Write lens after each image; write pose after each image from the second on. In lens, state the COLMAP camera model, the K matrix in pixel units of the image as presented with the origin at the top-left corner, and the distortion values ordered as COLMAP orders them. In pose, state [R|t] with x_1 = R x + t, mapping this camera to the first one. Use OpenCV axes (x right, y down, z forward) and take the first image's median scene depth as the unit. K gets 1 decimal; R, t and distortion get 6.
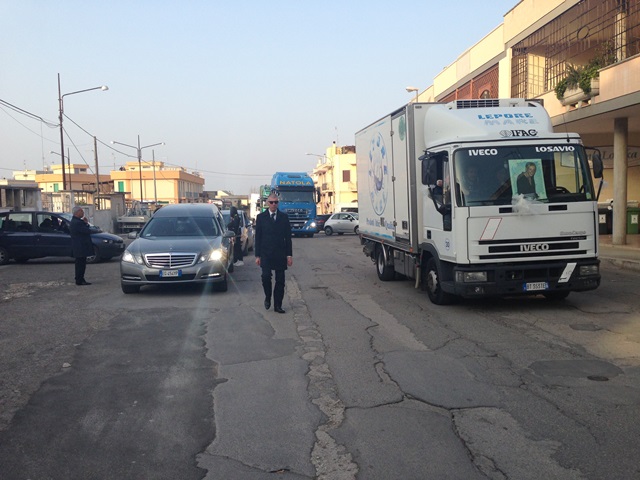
lens RADIAL K [[591.0, 0, 320.0], [0, 591.0, 240.0], [0, 0, 1]] dist [0.150791, -0.277534]
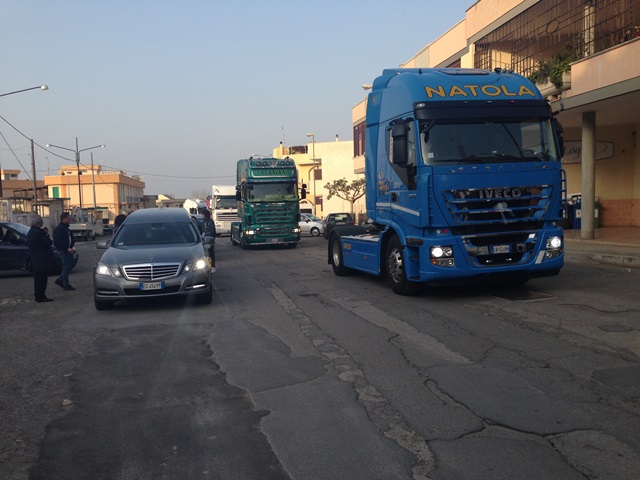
lens RADIAL K [[598.2, 0, 320.0], [0, 598.2, 240.0], [0, 0, 1]] dist [0.144675, -0.266384]
pose [[0.995065, -0.029211, 0.094823, -0.073055], [0.029506, 0.999563, -0.001712, -0.003903], [-0.094732, 0.004501, 0.995493, 0.058938]]
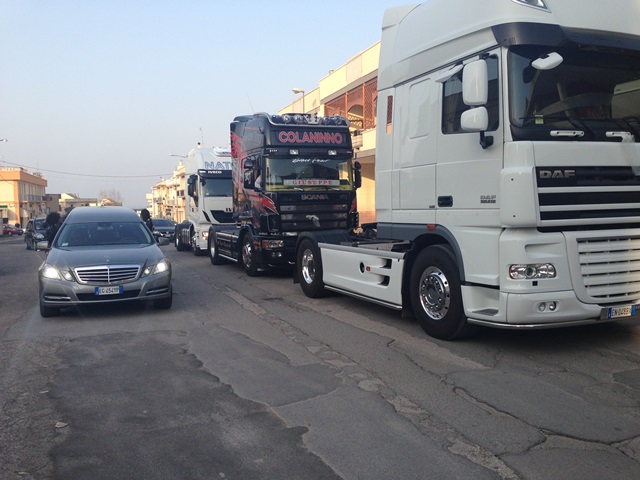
lens RADIAL K [[591.0, 0, 320.0], [0, 591.0, 240.0], [0, 0, 1]] dist [0.150791, -0.277534]
pose [[0.969352, -0.018723, 0.244961, -0.148899], [0.020234, 0.999789, -0.003653, -0.004448], [-0.244841, 0.008498, 0.969526, 0.105606]]
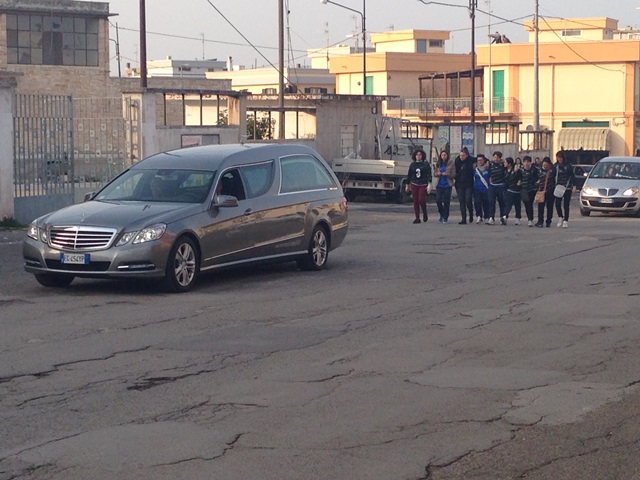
lens RADIAL K [[1568.0, 0, 338.2], [0, 1568.0, 237.2], [0, 0, 1]] dist [0.002491, 0.033766]
pose [[0.874077, 0.049066, -0.483304, 0.706390], [-0.040698, 0.998785, 0.027794, -0.022112], [0.484080, -0.004625, 0.875011, -0.291435]]
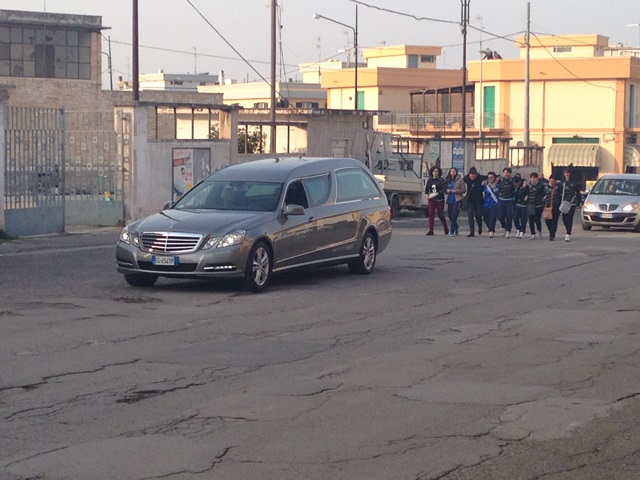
lens RADIAL K [[1608.9, 0, 320.0], [0, 1608.9, 240.0], [0, 0, 1]] dist [0.004926, 0.002737]
pose [[0.876917, 0.050572, -0.477975, 0.731495], [-0.047195, 0.998703, 0.019081, -0.012776], [0.478320, 0.005826, 0.878166, -0.532964]]
